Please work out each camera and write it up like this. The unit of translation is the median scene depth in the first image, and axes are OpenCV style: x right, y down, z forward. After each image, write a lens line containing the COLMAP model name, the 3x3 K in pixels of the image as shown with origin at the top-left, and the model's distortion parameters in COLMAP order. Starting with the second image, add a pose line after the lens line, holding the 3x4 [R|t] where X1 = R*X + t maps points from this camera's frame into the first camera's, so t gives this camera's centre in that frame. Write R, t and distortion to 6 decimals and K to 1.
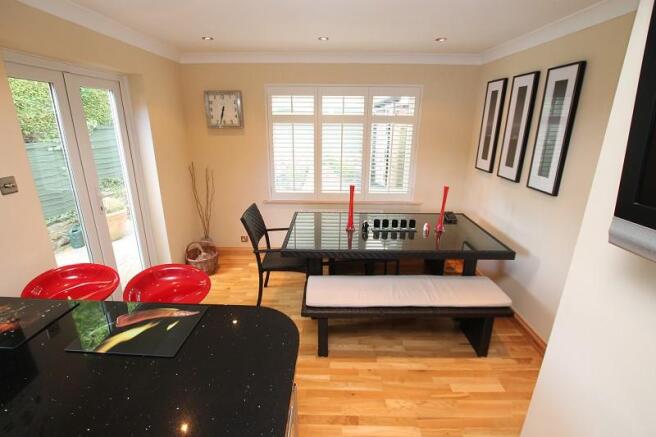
lens RADIAL K [[307.3, 0, 327.5], [0, 307.3, 220.7], [0, 0, 1]] dist [-0.030635, 0.001311]
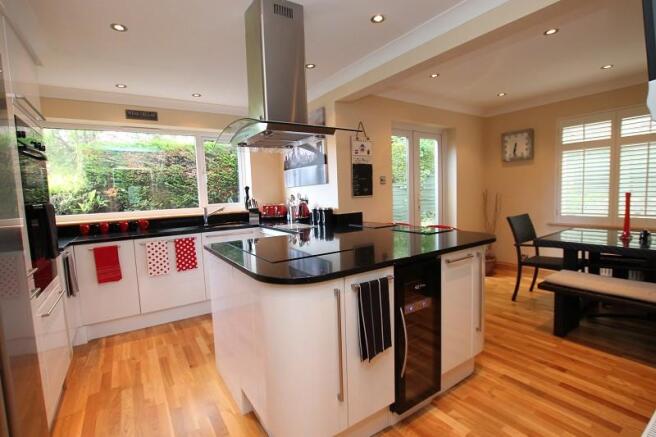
lens RADIAL K [[307.3, 0, 323.7], [0, 307.3, 215.7], [0, 0, 1]] dist [-0.030635, 0.001311]
pose [[0.556977, 0.034147, -0.829826, 0.262156], [-0.215219, 0.970959, -0.104500, 0.214472], [0.802158, 0.236798, 0.548151, -0.243928]]
